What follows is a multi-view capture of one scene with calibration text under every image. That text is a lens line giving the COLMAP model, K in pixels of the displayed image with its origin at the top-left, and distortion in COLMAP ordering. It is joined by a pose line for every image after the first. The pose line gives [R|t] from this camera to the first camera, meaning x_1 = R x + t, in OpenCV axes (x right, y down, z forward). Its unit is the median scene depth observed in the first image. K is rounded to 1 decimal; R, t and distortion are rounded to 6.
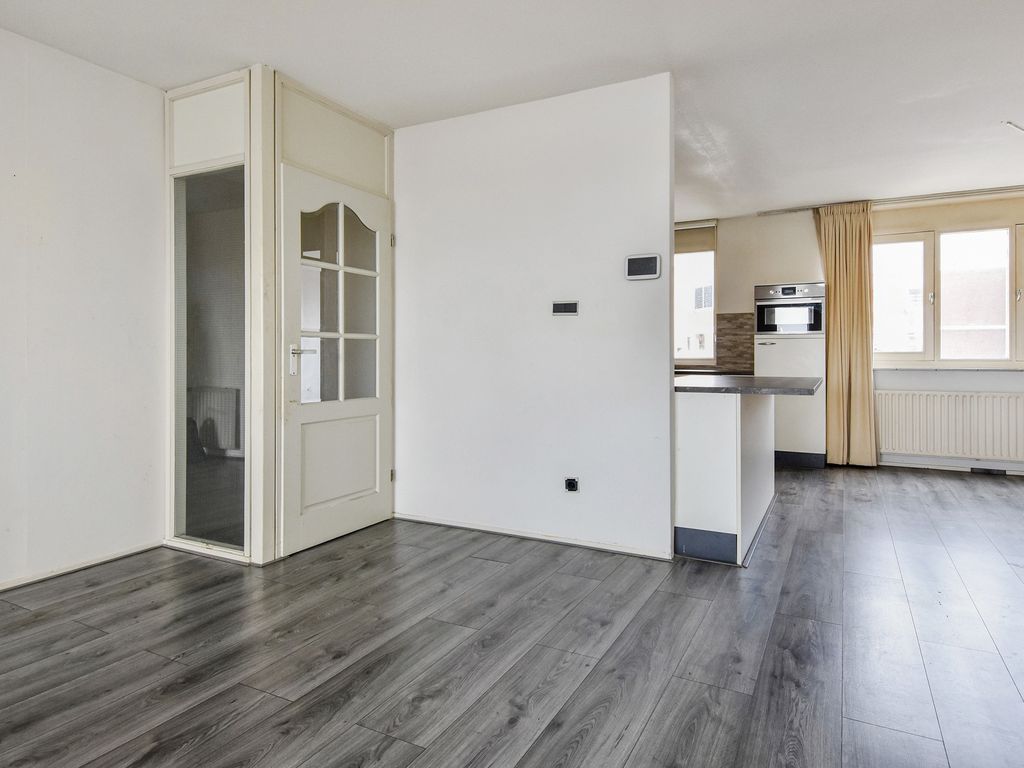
lens RADIAL K [[611.3, 0, 515.6], [0, 611.3, 379.6], [0, 0, 1]] dist [0.038597, -0.021626]
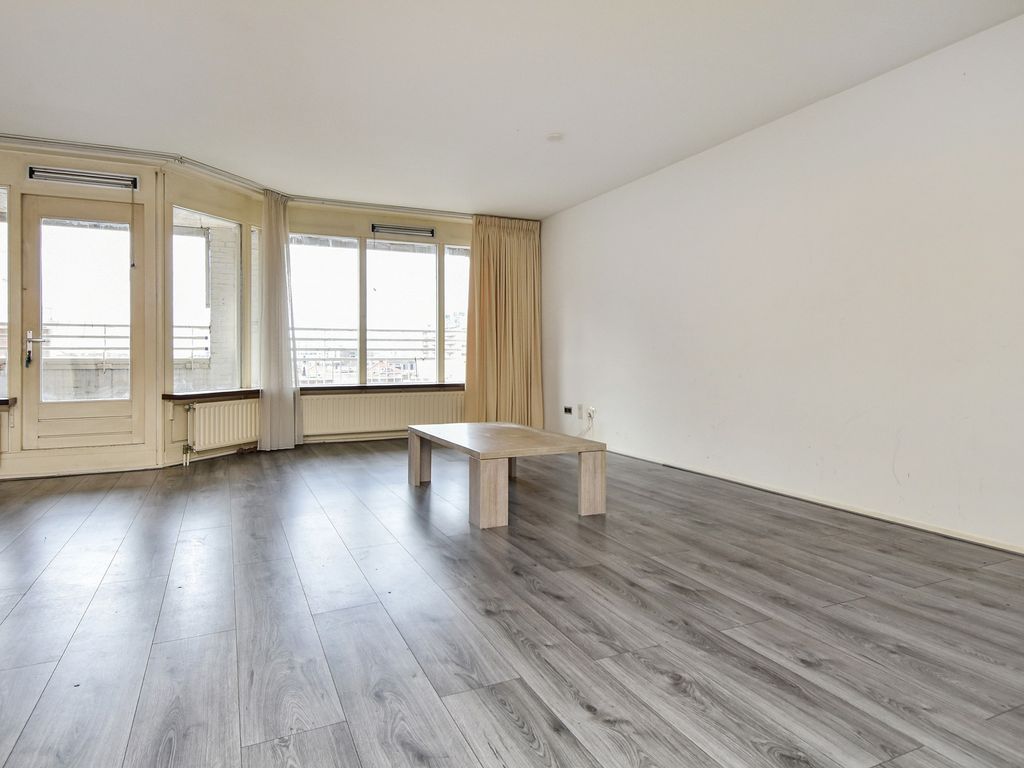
lens RADIAL K [[622.6, 0, 515.9], [0, 622.6, 355.4], [0, 0, 1]] dist [0.023896, -0.001538]
pose [[-0.603214, -0.001346, -0.797578, 0.741569], [-0.027346, 0.999446, 0.018996, 0.016517], [0.797111, 0.033269, -0.602916, 1.345092]]
